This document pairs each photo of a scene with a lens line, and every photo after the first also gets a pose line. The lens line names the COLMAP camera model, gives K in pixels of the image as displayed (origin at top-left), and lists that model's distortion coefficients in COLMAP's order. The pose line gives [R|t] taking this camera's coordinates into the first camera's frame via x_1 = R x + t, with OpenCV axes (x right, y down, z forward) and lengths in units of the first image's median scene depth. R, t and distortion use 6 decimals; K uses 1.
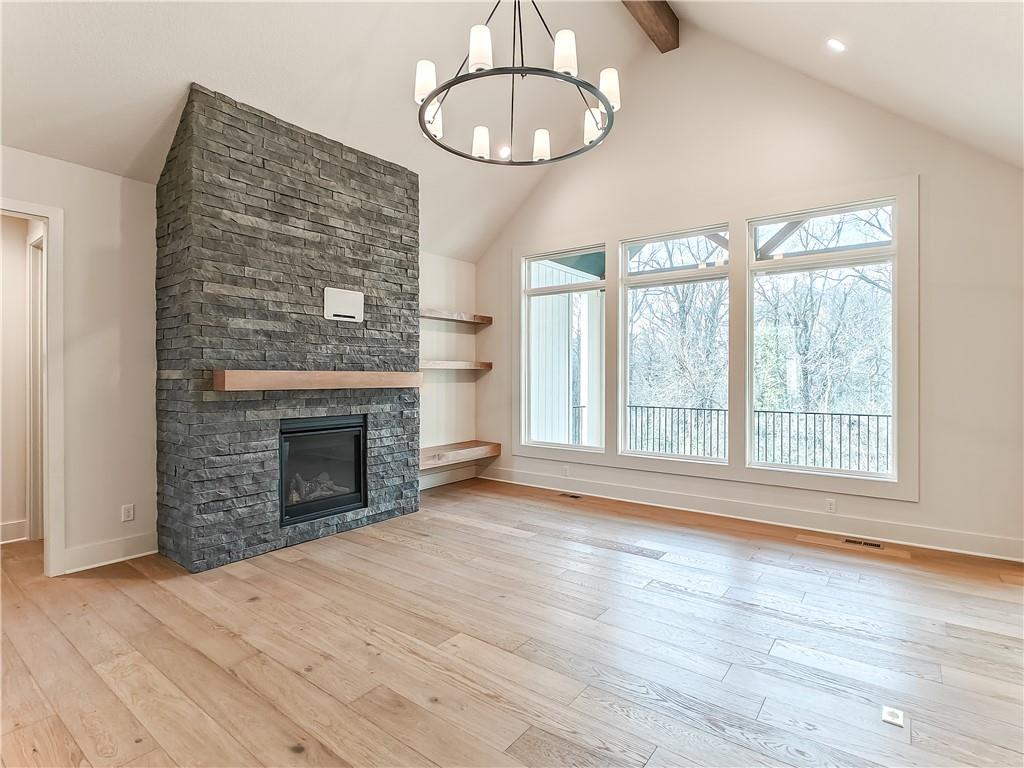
lens RADIAL K [[521.5, 0, 511.4], [0, 521.5, 379.4], [0, 0, 1]] dist [-0.004022, -0.000364]
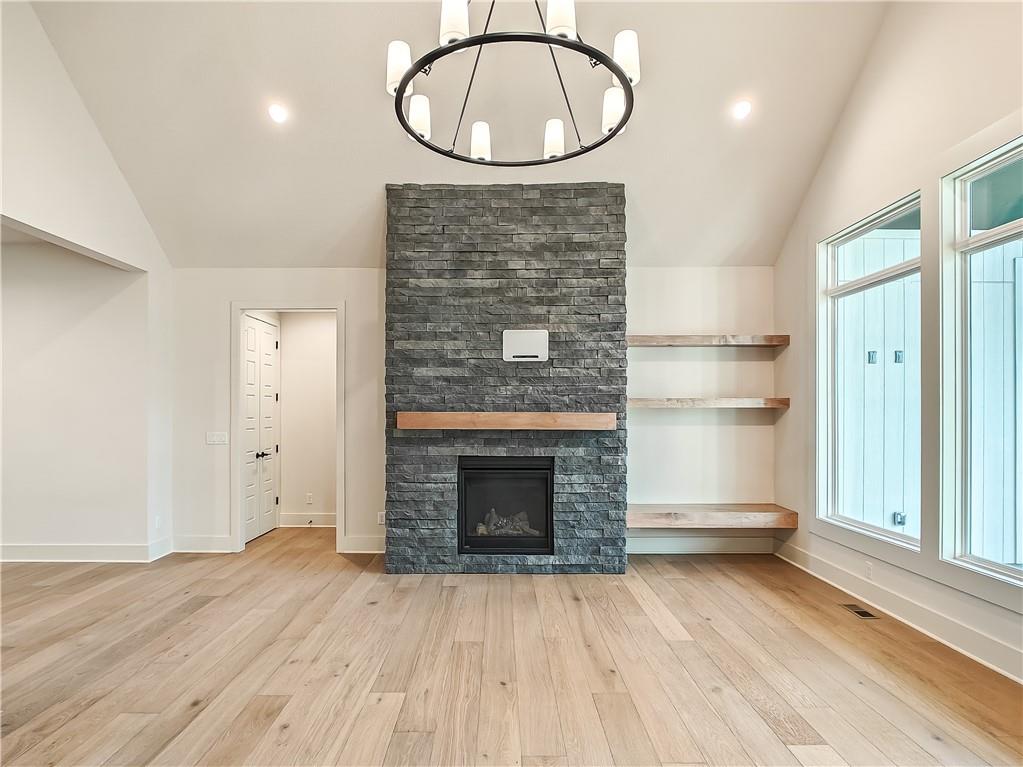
lens RADIAL K [[549.7, 0, 489.2], [0, 549.7, 414.1], [0, 0, 1]] dist [-0.007692, 0.000244]
pose [[0.595882, 0.001981, -0.803069, 0.474334], [-0.007105, 0.999971, -0.002805, -0.008007], [0.803040, 0.007377, 0.595879, 0.319843]]
